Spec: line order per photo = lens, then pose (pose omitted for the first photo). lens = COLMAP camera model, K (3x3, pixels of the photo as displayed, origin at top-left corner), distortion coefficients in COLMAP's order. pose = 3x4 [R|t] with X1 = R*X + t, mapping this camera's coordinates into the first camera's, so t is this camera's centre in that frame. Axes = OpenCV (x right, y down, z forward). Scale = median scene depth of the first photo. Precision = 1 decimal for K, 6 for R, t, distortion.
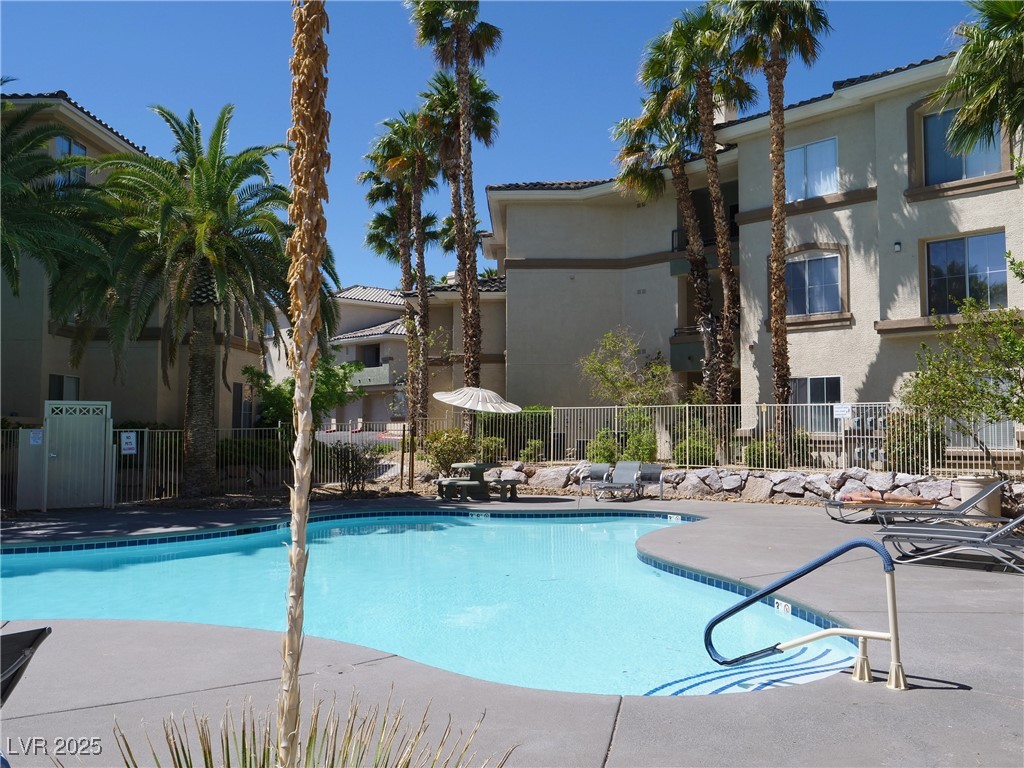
lens RADIAL K [[876.0, 0, 513.6], [0, 876.0, 369.1], [0, 0, 1]] dist [0.002807, -0.007707]
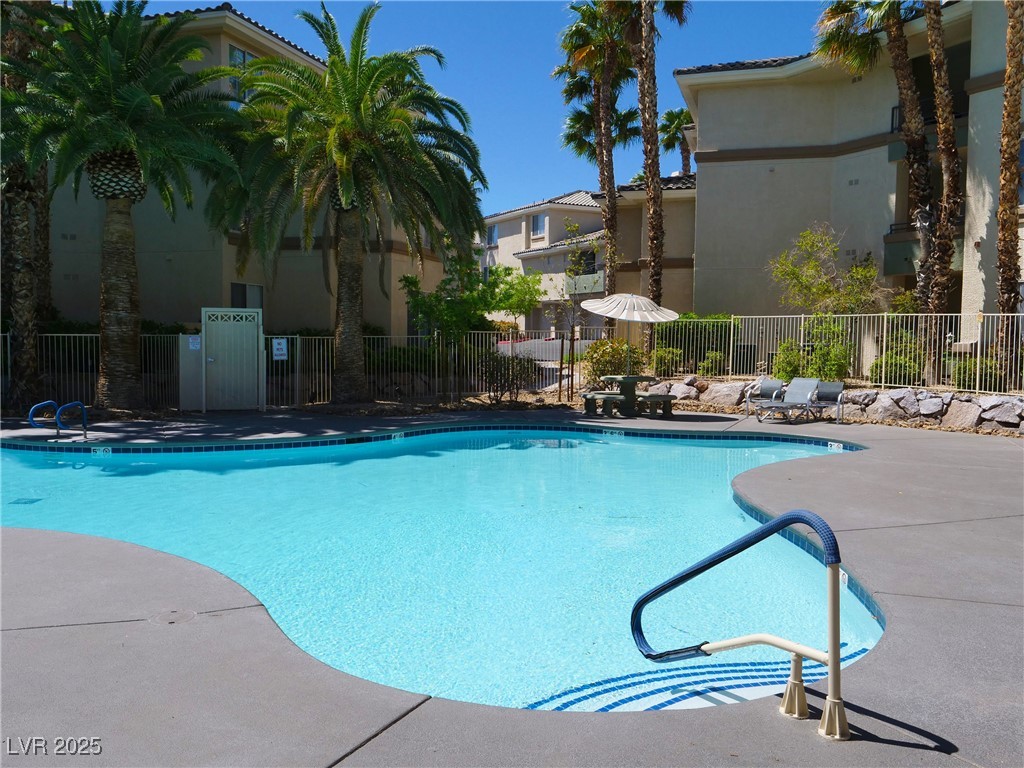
lens RADIAL K [[876.0, 0, 513.6], [0, 876.0, 369.1], [0, 0, 1]] dist [0.002807, -0.007707]
pose [[0.957499, 0.021655, -0.287621, 0.098733], [0.008673, 0.994565, 0.103754, 0.002680], [0.288305, -0.101839, 0.952108, 0.079106]]
